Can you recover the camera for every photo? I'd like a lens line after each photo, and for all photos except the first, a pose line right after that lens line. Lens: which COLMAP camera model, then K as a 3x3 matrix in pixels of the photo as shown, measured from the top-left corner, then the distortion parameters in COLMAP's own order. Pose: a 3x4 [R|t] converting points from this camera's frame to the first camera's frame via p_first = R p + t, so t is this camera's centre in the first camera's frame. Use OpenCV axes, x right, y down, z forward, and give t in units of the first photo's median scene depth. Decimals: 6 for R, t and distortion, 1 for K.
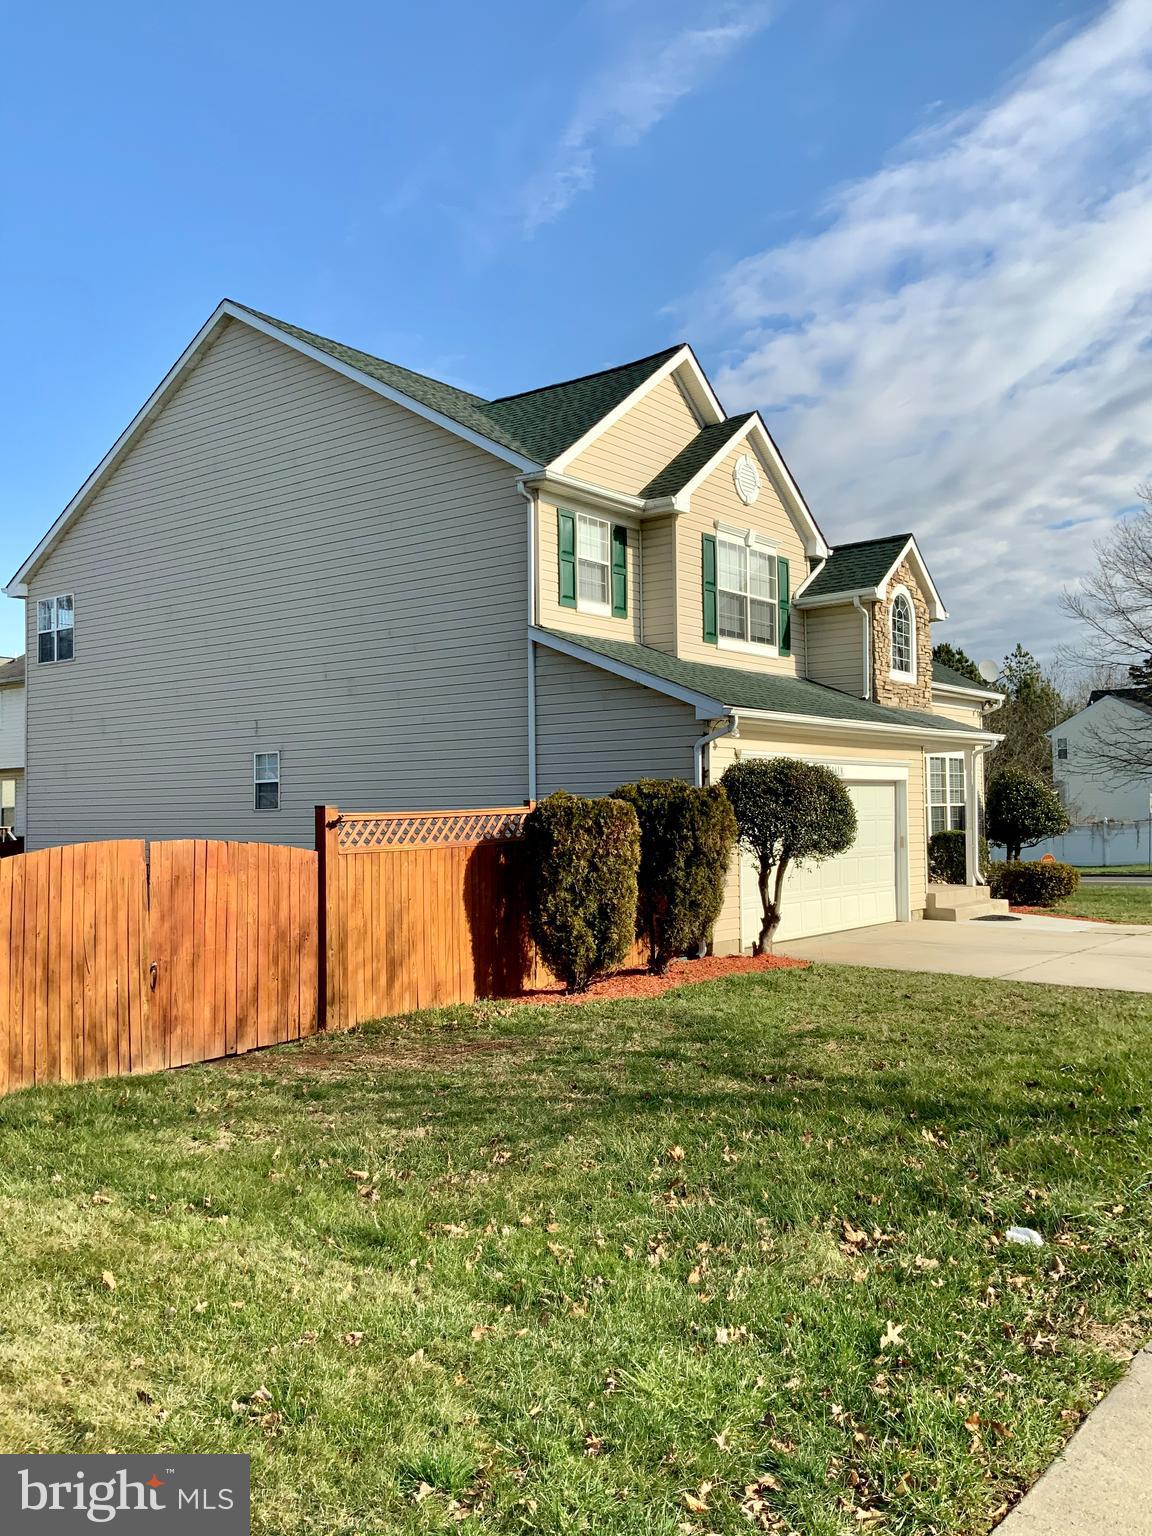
lens RADIAL K [[1293.3, 0, 576.0], [0, 1293.3, 768.0], [0, 0, 1]] dist [0.012539, -0.053360]
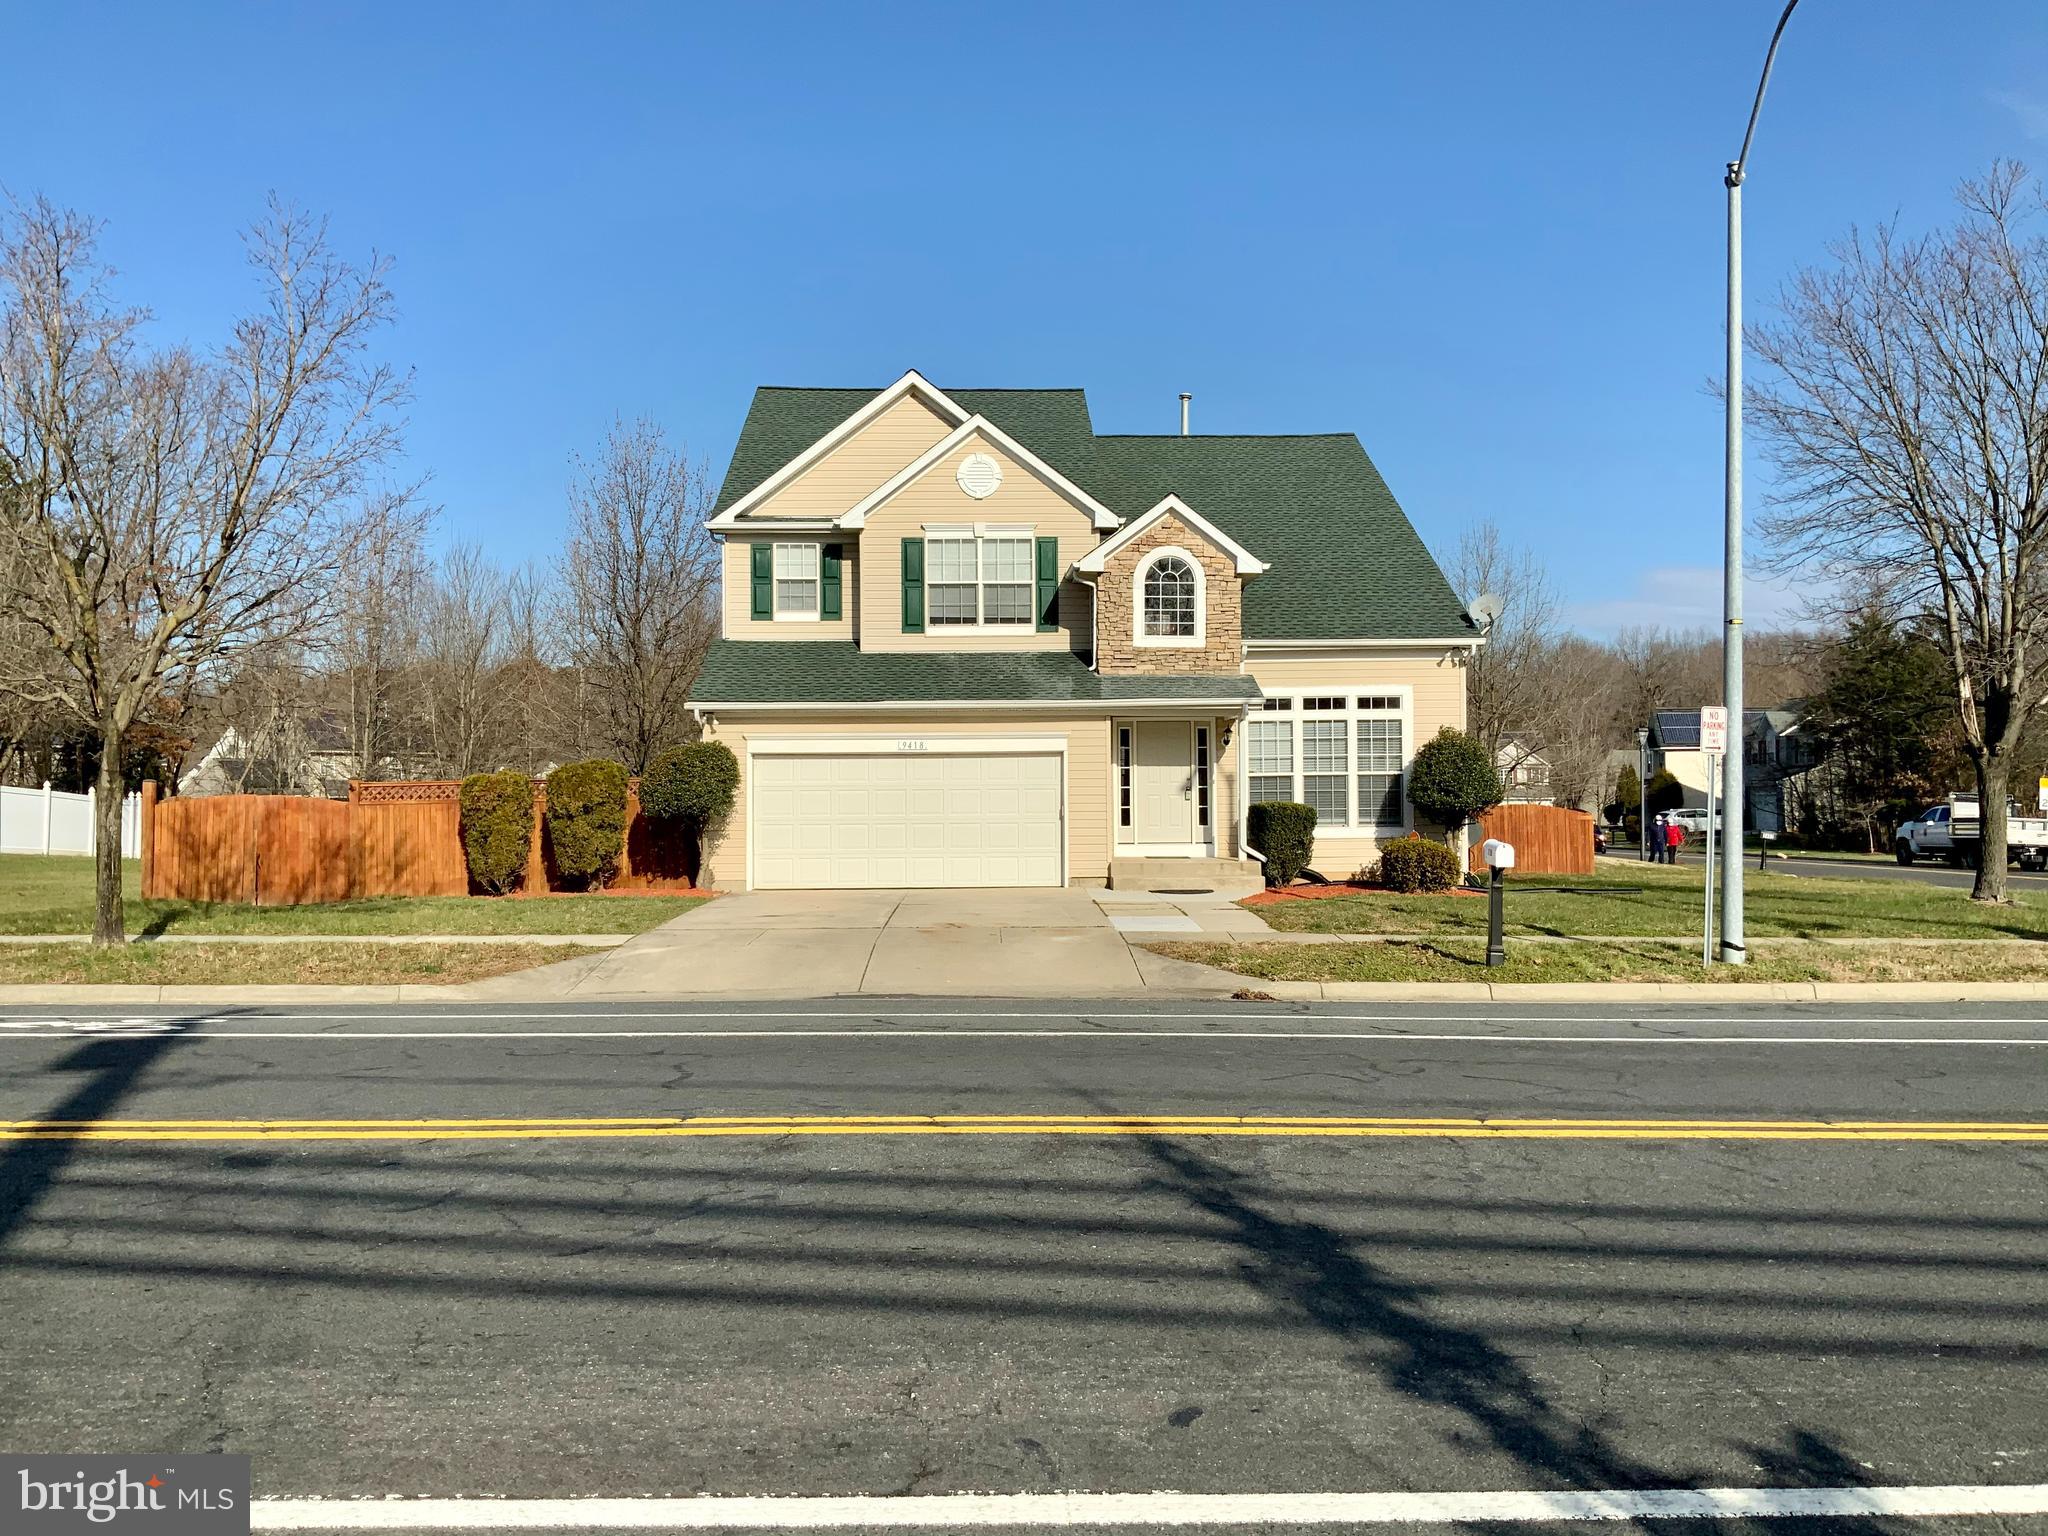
lens RADIAL K [[1724.4, 0, 1024.0], [0, 1724.4, 768.0], [0, 0, 1]] dist [0.012539, -0.053360]
pose [[0.617259, 0.011598, -0.786675, 1.366797], [0.026657, 0.999009, 0.035645, -0.029314], [0.786308, -0.042973, 0.616338, 0.132596]]
